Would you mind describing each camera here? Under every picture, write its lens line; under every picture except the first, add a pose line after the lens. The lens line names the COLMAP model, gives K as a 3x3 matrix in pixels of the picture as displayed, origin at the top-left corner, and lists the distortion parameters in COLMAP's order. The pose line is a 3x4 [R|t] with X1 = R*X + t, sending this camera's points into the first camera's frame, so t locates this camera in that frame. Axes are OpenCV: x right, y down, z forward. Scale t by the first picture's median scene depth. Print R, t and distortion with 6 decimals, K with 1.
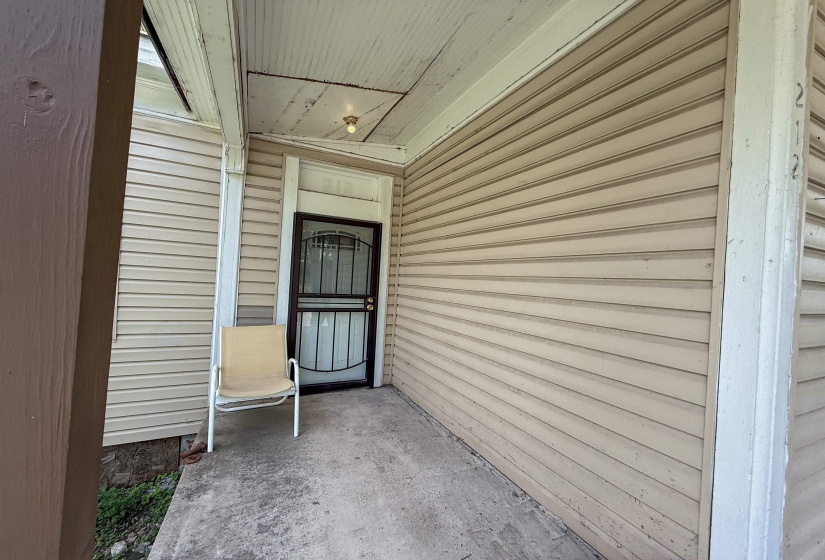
lens RADIAL K [[326.0, 0, 410.2], [0, 326.0, 286.5], [0, 0, 1]] dist [0.000106, 0.000067]
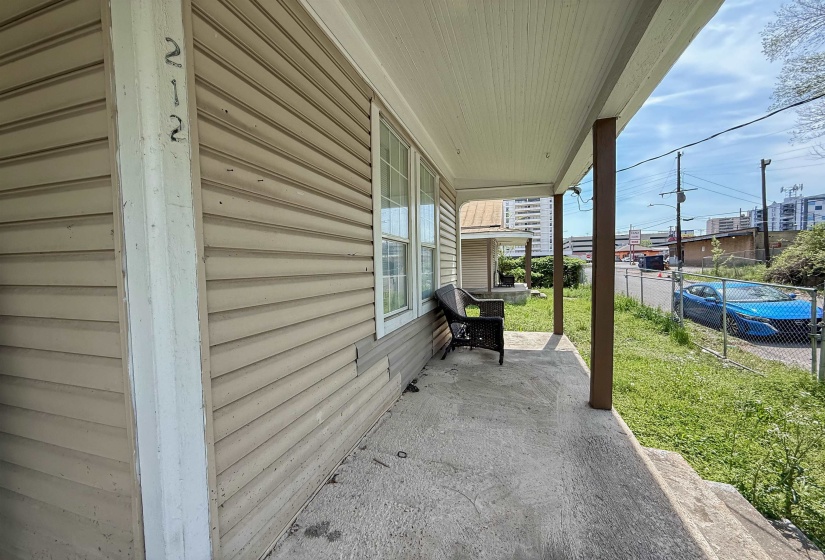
lens RADIAL K [[326.0, 0, 410.2], [0, 326.0, 286.5], [0, 0, 1]] dist [0.000106, 0.000067]
pose [[0.684855, -0.108626, 0.720537, 0.896722], [0.064491, 0.993982, 0.088552, 0.057033], [-0.725820, -0.014177, 0.687739, -0.173378]]
